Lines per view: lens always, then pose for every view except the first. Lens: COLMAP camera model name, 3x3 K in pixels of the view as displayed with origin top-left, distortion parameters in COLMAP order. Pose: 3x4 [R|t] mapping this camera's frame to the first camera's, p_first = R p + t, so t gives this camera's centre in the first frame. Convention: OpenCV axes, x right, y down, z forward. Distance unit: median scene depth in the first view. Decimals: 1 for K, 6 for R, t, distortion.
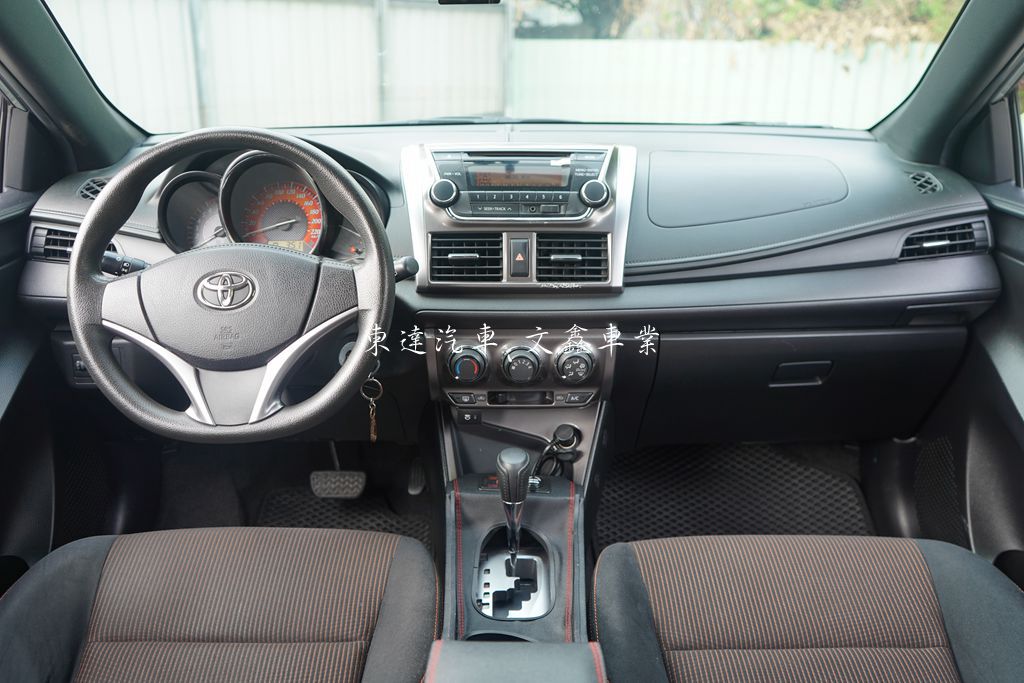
lens RADIAL K [[888.5, 0, 511.0], [0, 888.5, 341.8], [0, 0, 1]] dist [-0.009249, -0.002274]
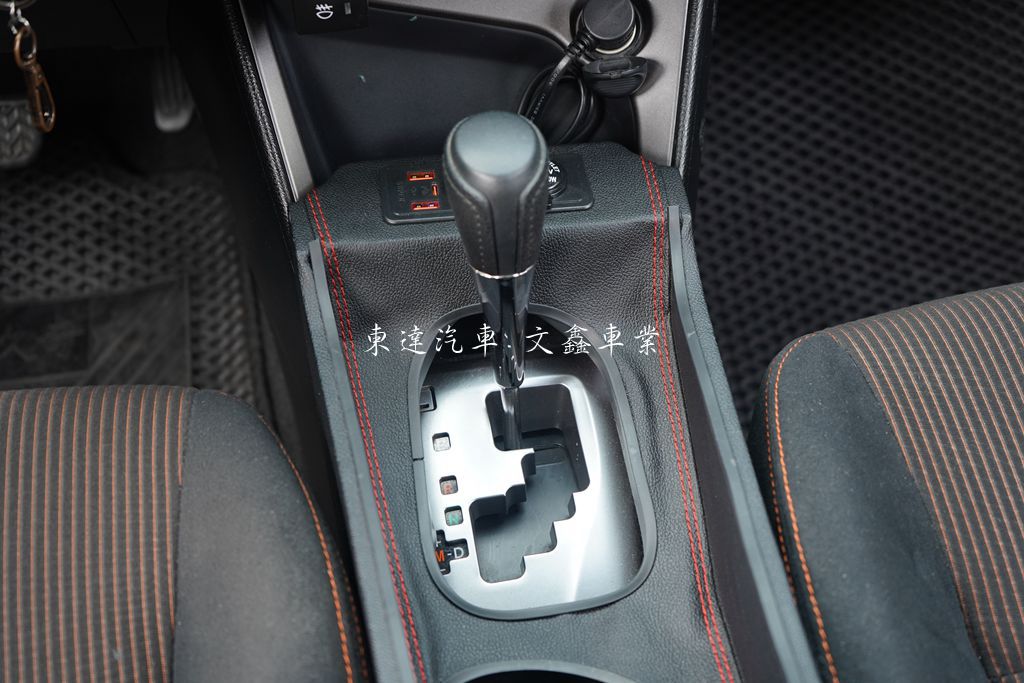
lens RADIAL K [[1507.8, 0, 513.3], [0, 1507.8, 339.9], [0, 0, 1]] dist [0.021825, 0.000000]
pose [[0.985867, -0.133492, 0.101222, -0.055469], [0.074748, 0.891232, 0.447346, -0.053260], [-0.149929, -0.433458, 0.888614, 0.467818]]
